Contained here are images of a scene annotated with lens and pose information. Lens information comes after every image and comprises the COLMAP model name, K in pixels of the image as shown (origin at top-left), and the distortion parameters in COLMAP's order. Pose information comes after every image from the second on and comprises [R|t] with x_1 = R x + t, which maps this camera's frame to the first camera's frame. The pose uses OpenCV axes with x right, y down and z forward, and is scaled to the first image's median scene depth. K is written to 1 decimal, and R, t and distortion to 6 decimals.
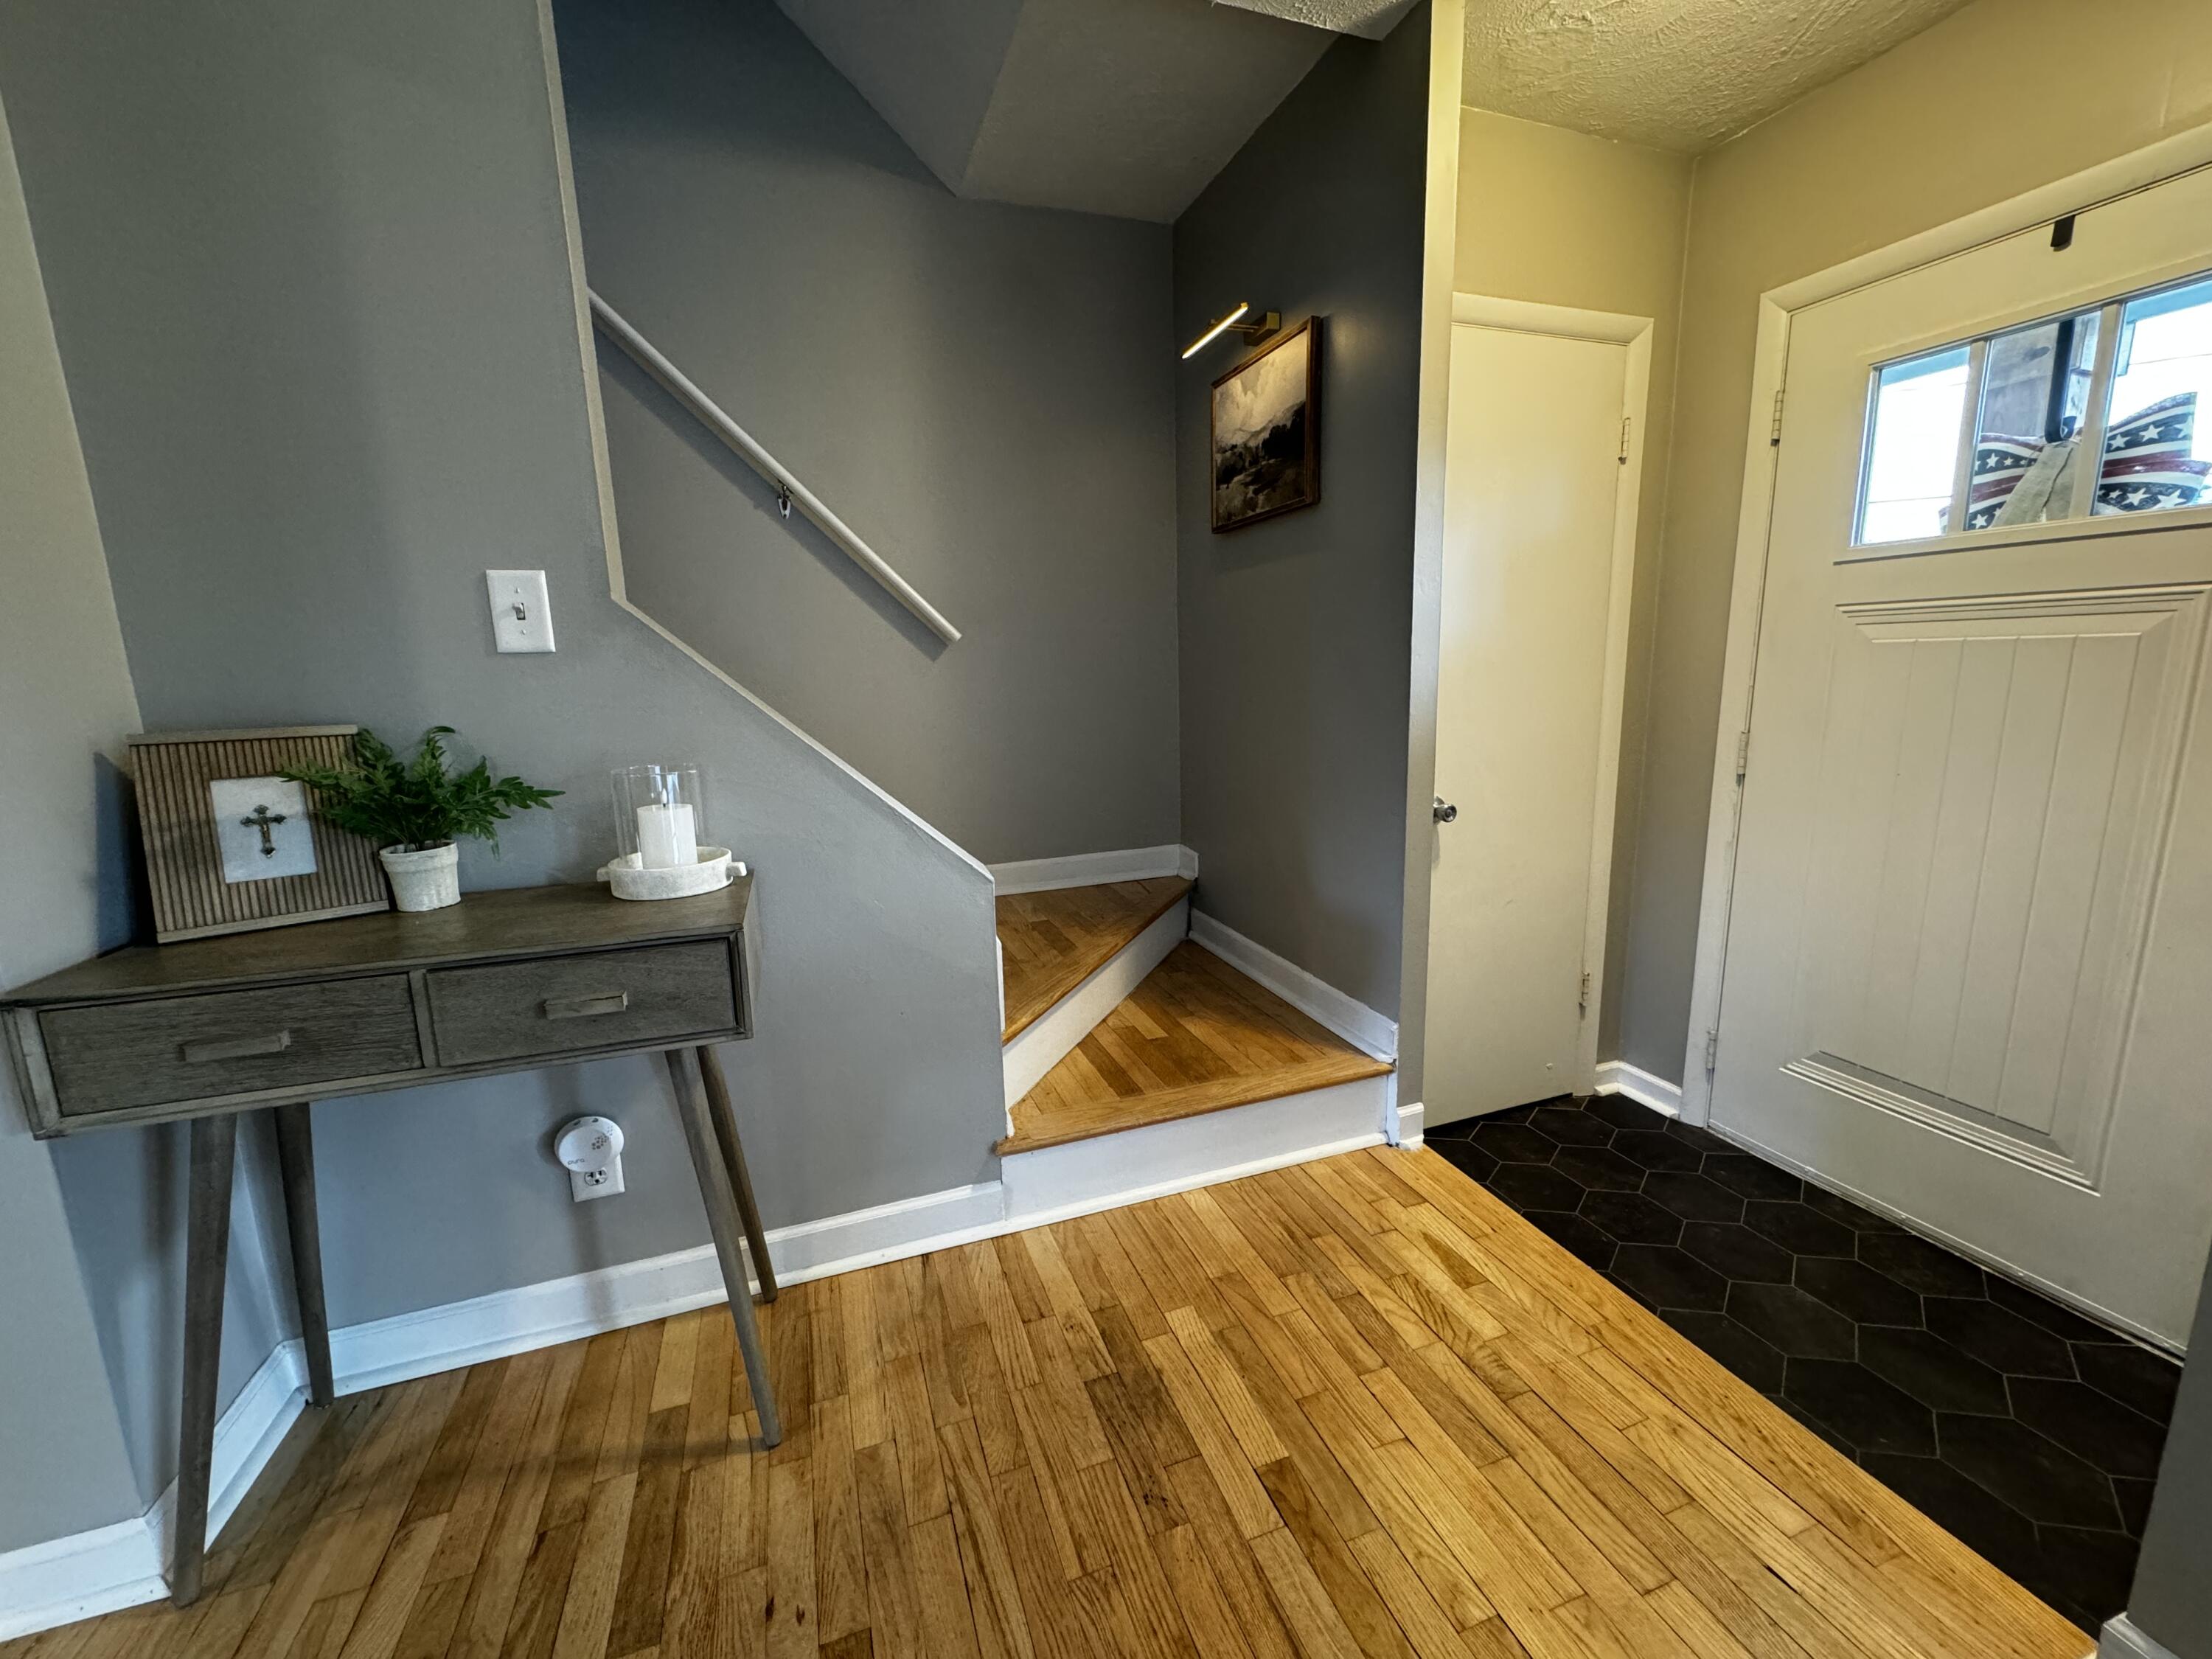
lens RADIAL K [[877.9, 0, 1103.7], [0, 877.9, 819.3], [0, 0, 1]] dist [-0.002054, 0.000264]
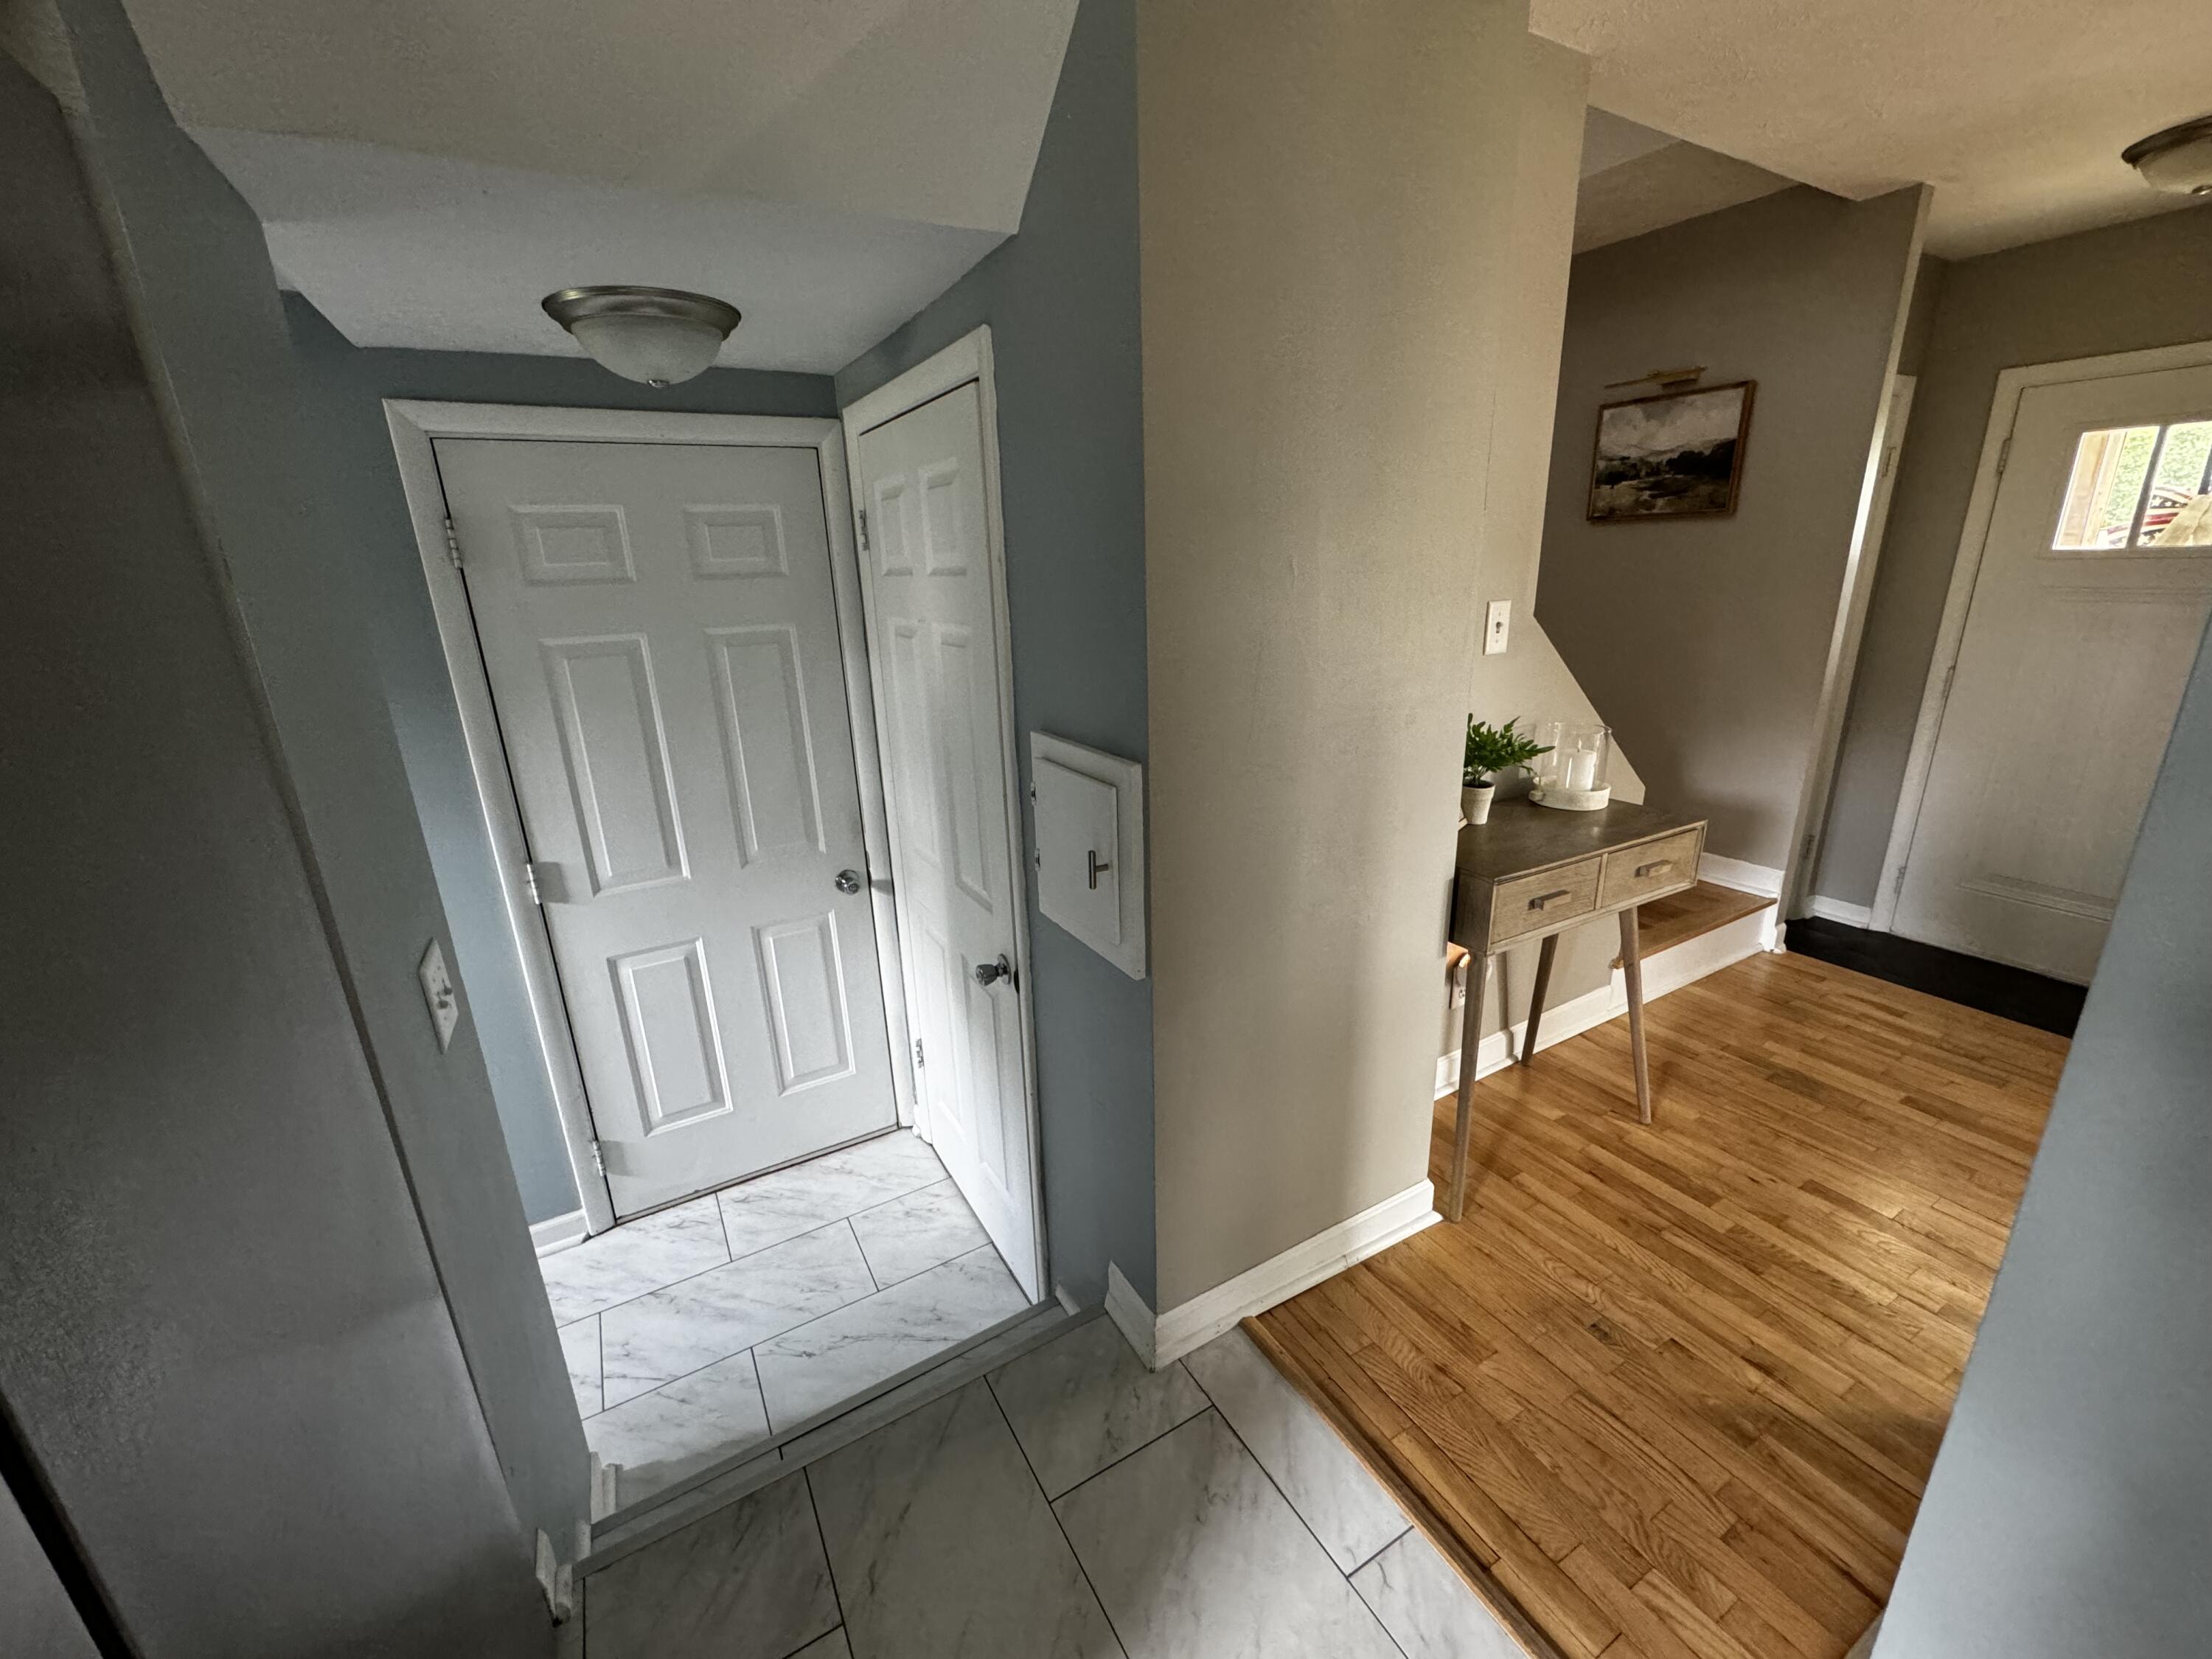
lens RADIAL K [[877.9, 0, 1105.8], [0, 877.9, 821.1], [0, 0, 1]] dist [-0.002054, 0.000264]
pose [[0.984199, -0.052193, 0.169201, -1.210321], [0.033928, 0.993451, 0.109102, -0.066865], [-0.173787, -0.101638, 0.979524, -0.307976]]
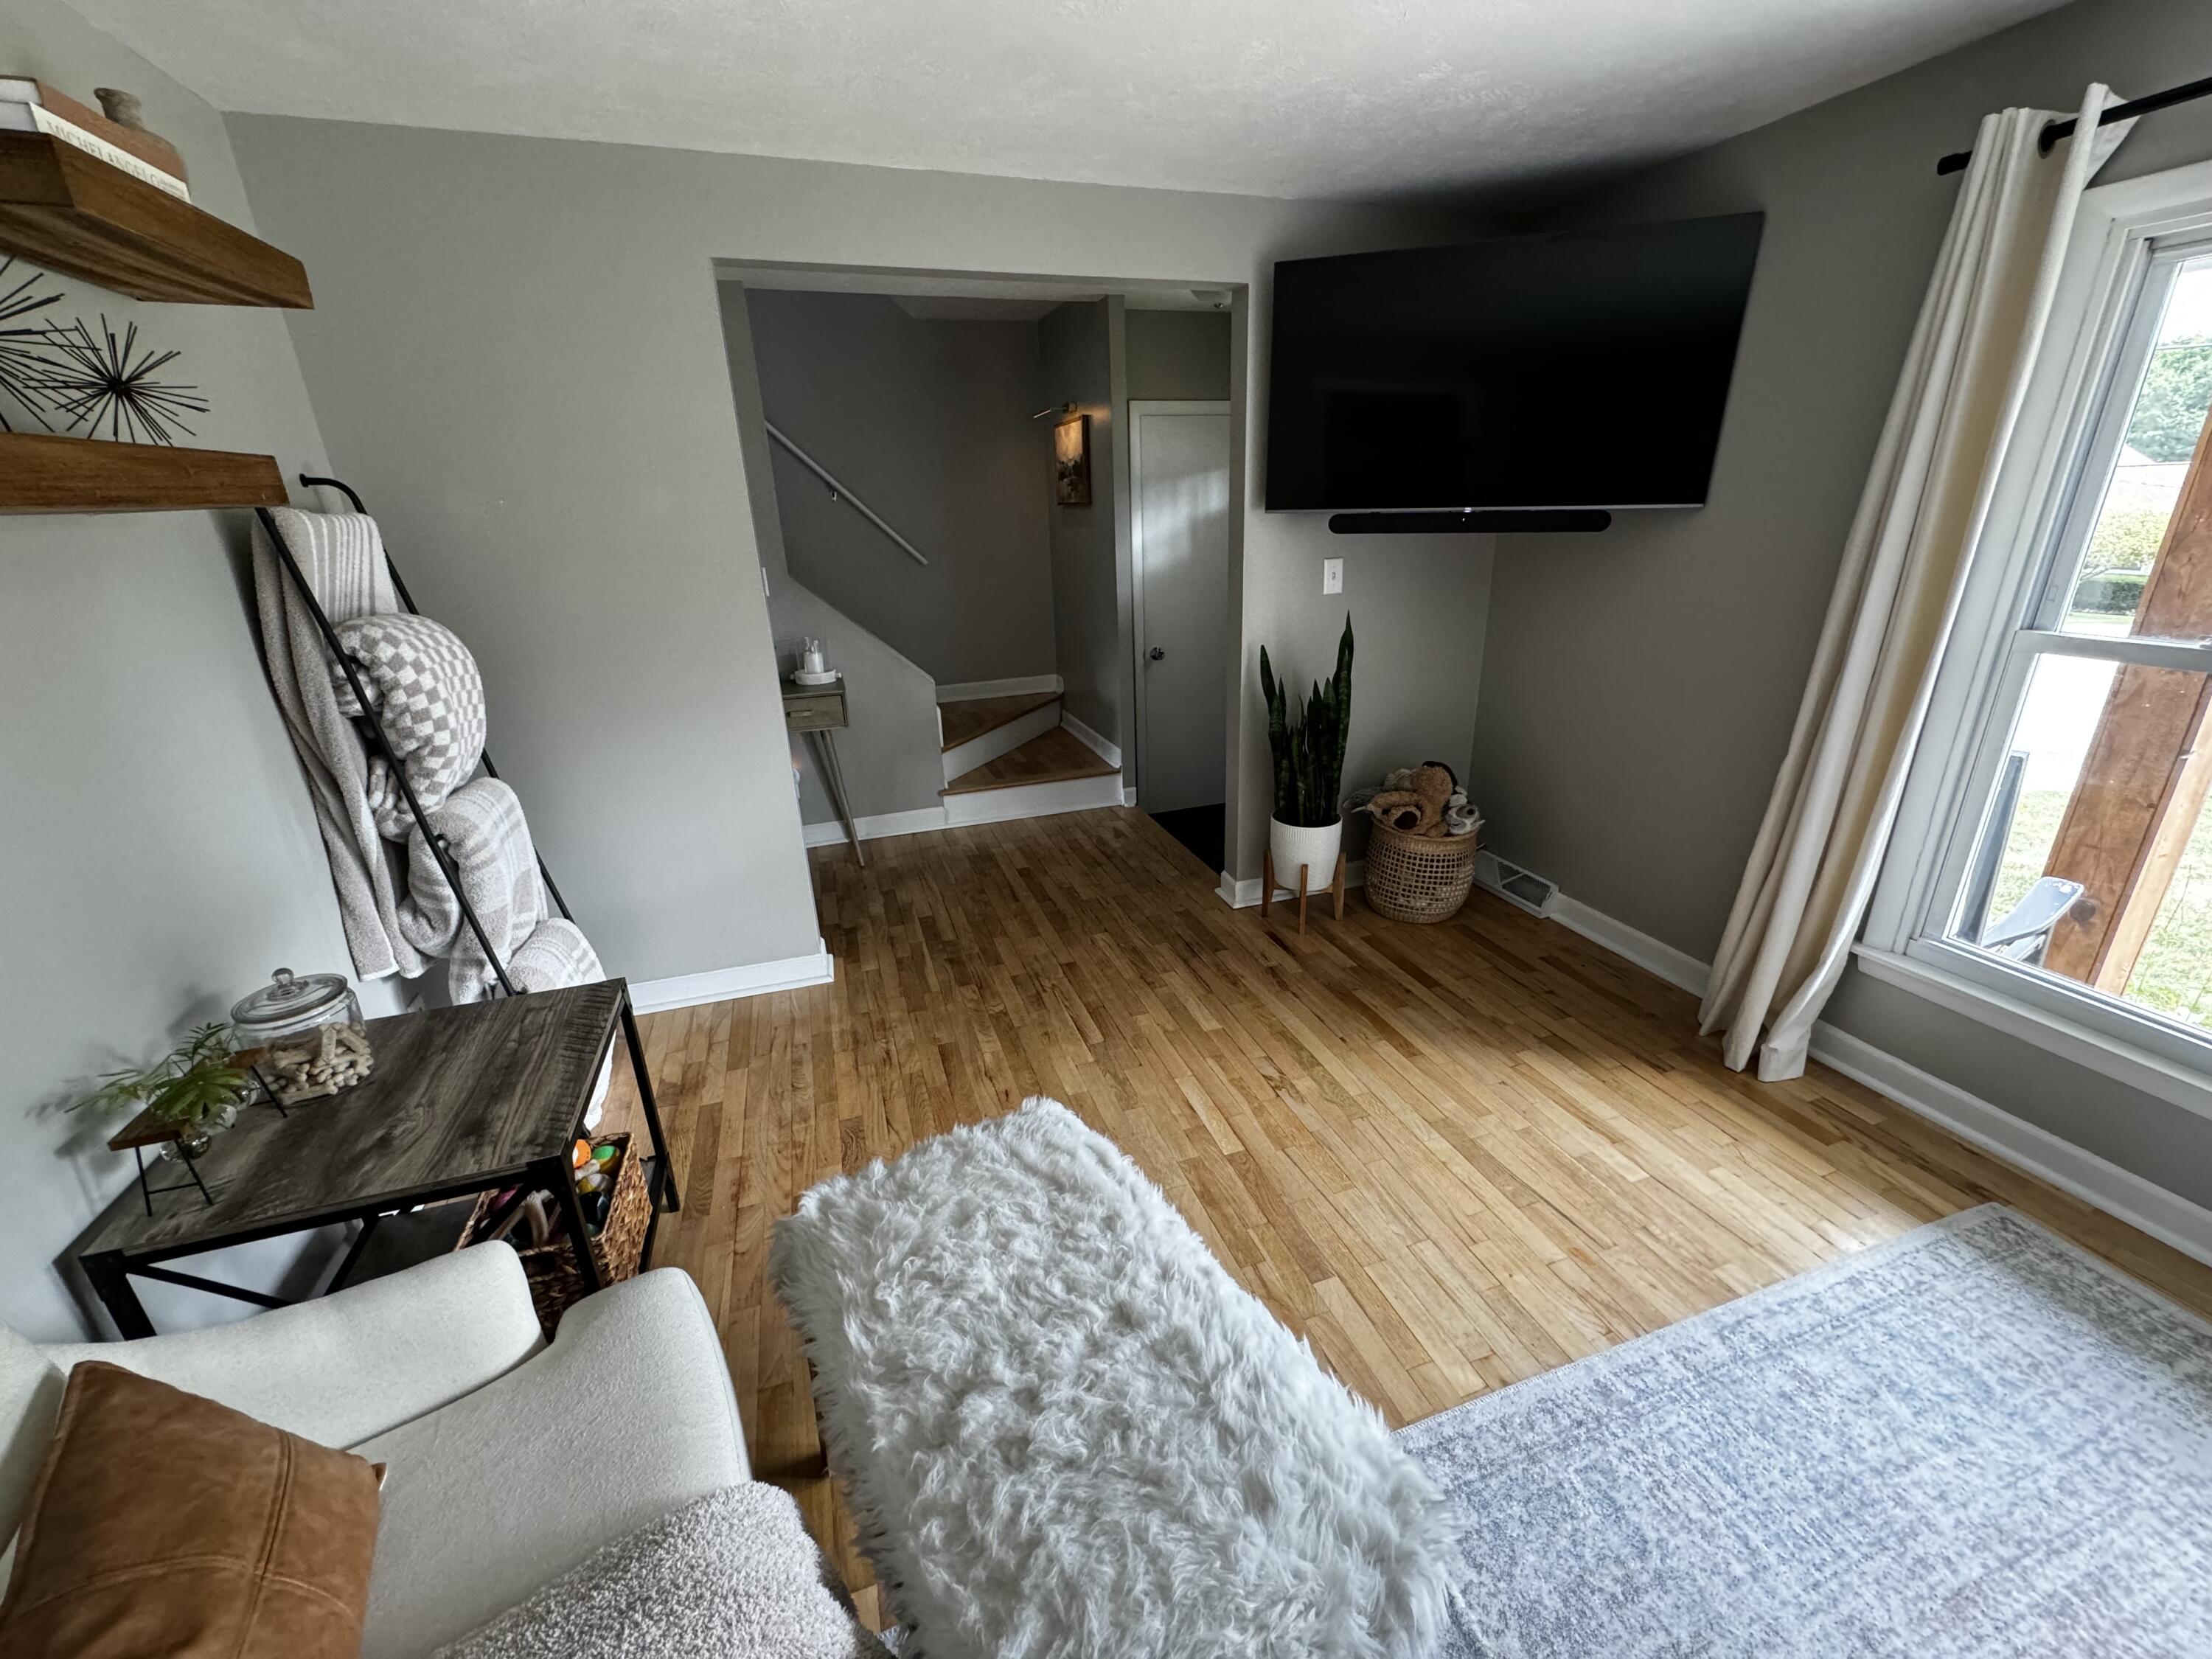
lens RADIAL K [[877.9, 0, 1102.7], [0, 877.9, 817.3], [0, 0, 1]] dist [-0.002054, 0.000264]
pose [[0.999757, 0.000310, -0.022055, 0.381182], [0.003393, 0.985835, 0.167681, 0.028835], [0.021794, -0.167715, 0.985595, -1.413868]]
